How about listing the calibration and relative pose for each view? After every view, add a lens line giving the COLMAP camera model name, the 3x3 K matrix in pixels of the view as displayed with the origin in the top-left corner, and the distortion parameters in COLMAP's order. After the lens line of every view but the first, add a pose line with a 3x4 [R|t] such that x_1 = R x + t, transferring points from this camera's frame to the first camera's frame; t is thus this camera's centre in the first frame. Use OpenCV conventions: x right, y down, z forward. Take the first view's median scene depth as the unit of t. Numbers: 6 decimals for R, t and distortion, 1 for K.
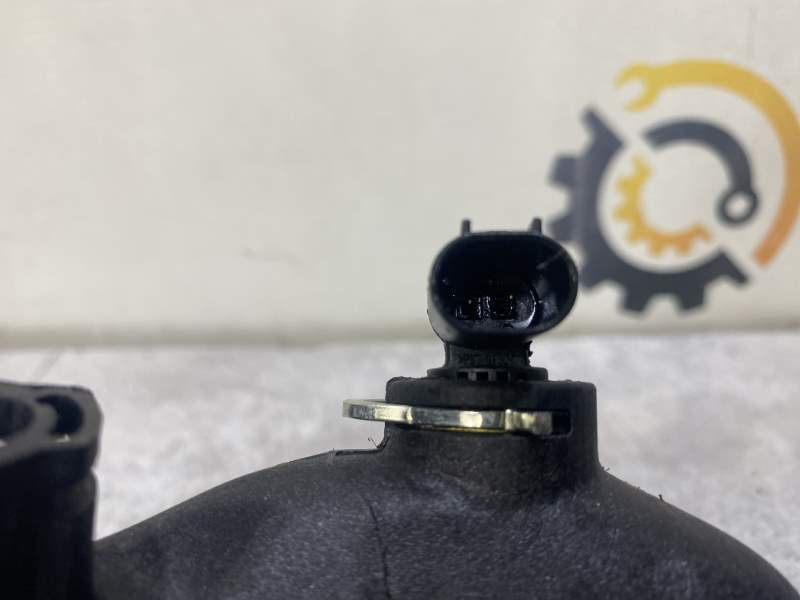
lens RADIAL K [[618.0, 0, 404.7], [0, 618.0, 297.2], [0, 0, 1]] dist [-0.032019, 0.008283]
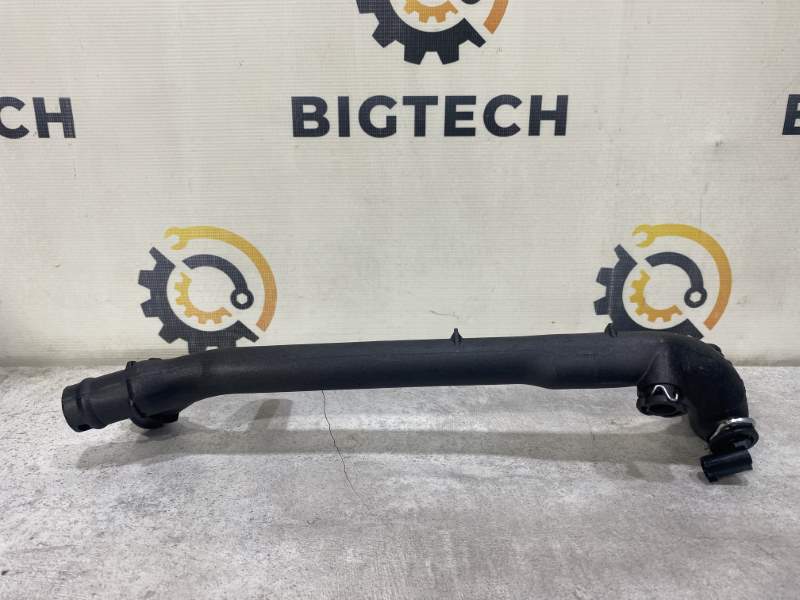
lens RADIAL K [[621.0, 0, 400.3], [0, 621.0, 293.2], [0, 0, 1]] dist [0.015465, -0.027054]
pose [[0.999012, 0.036072, 0.025955, -0.423408], [-0.033306, 0.994421, -0.100091, 0.063367], [-0.029421, 0.099127, 0.994640, -0.899905]]
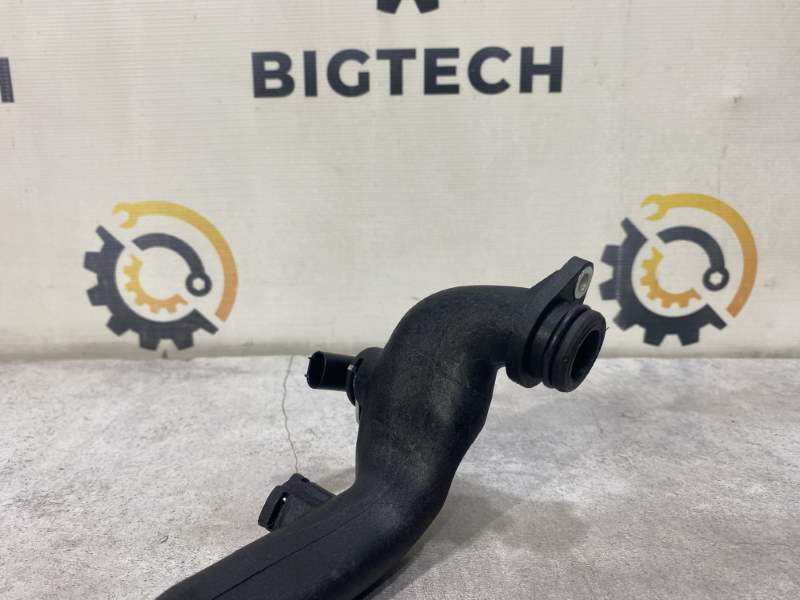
lens RADIAL K [[621.0, 0, 393.0], [0, 621.0, 298.6], [0, 0, 1]] dist [0.015465, -0.027054]
pose [[0.999512, 0.031210, 0.000891, -0.329089], [-0.030727, 0.988315, -0.149293, 0.184256], [-0.005540, 0.149193, 0.988793, -0.652386]]
